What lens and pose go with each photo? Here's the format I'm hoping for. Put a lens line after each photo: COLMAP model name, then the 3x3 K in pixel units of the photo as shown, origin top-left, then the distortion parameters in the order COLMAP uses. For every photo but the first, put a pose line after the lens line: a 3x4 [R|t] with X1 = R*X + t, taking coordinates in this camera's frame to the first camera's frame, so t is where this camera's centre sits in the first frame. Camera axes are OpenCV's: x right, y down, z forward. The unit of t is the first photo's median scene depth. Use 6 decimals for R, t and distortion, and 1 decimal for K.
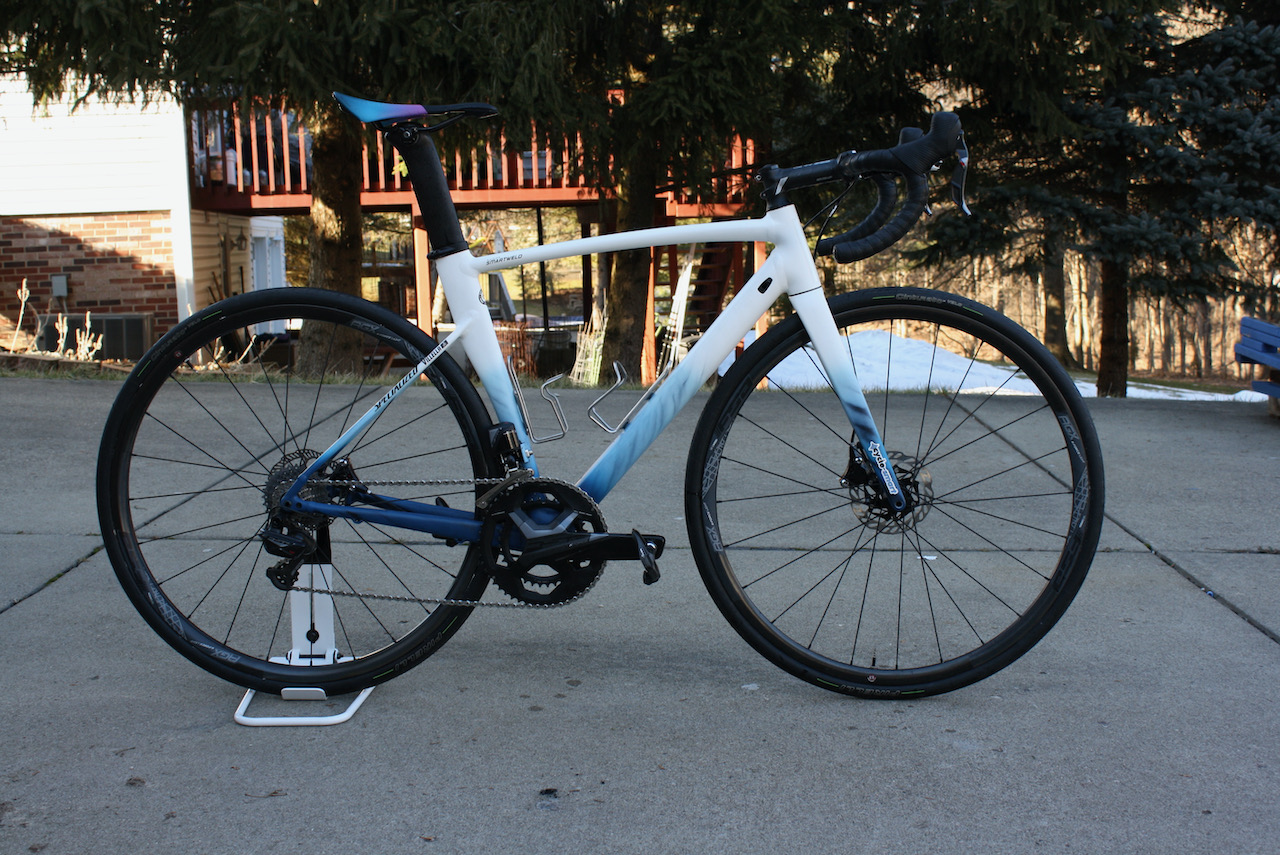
lens RADIAL K [[1625.8, 0, 640.0], [0, 1625.8, 427.5], [0, 0, 1]] dist [-0.010690, 0.024666]
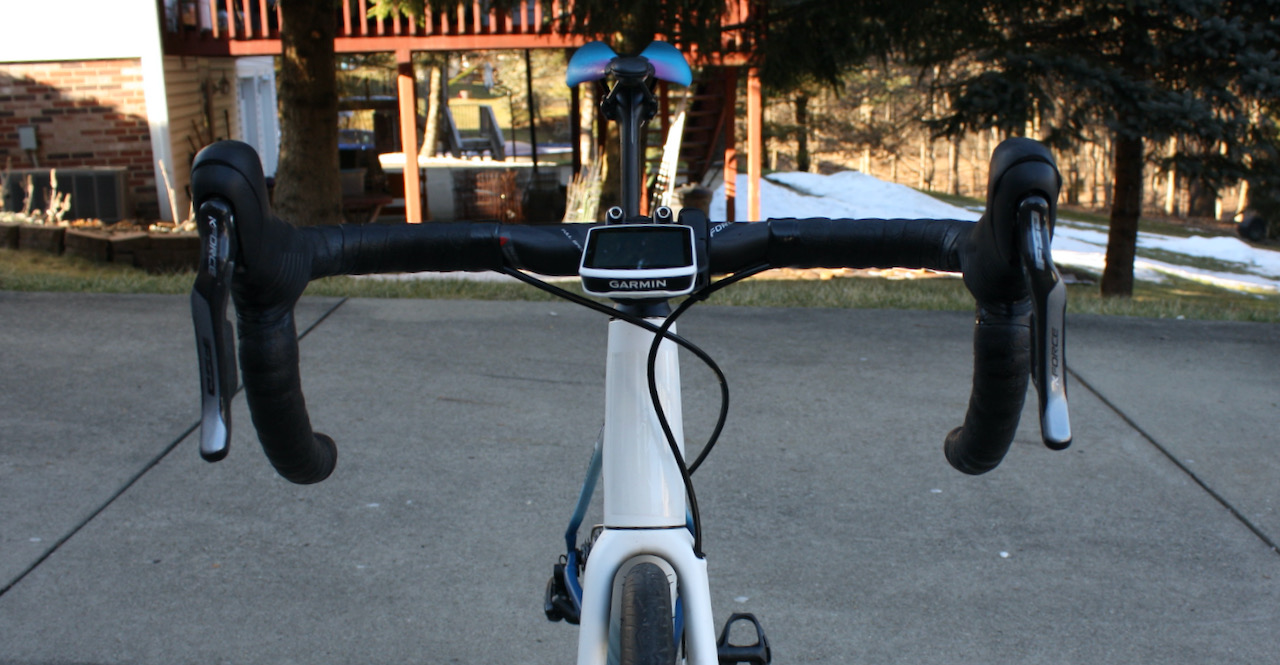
lens RADIAL K [[1148.6, 0, 669.1], [0, 1148.6, 334.5], [0, 0, 1]] dist [-0.120818, 0.123152]
pose [[0.998026, -0.001259, 0.062782, -0.021706], [-0.008241, 0.988527, 0.150820, -0.074800], [-0.062252, -0.151040, 0.986566, 0.308465]]
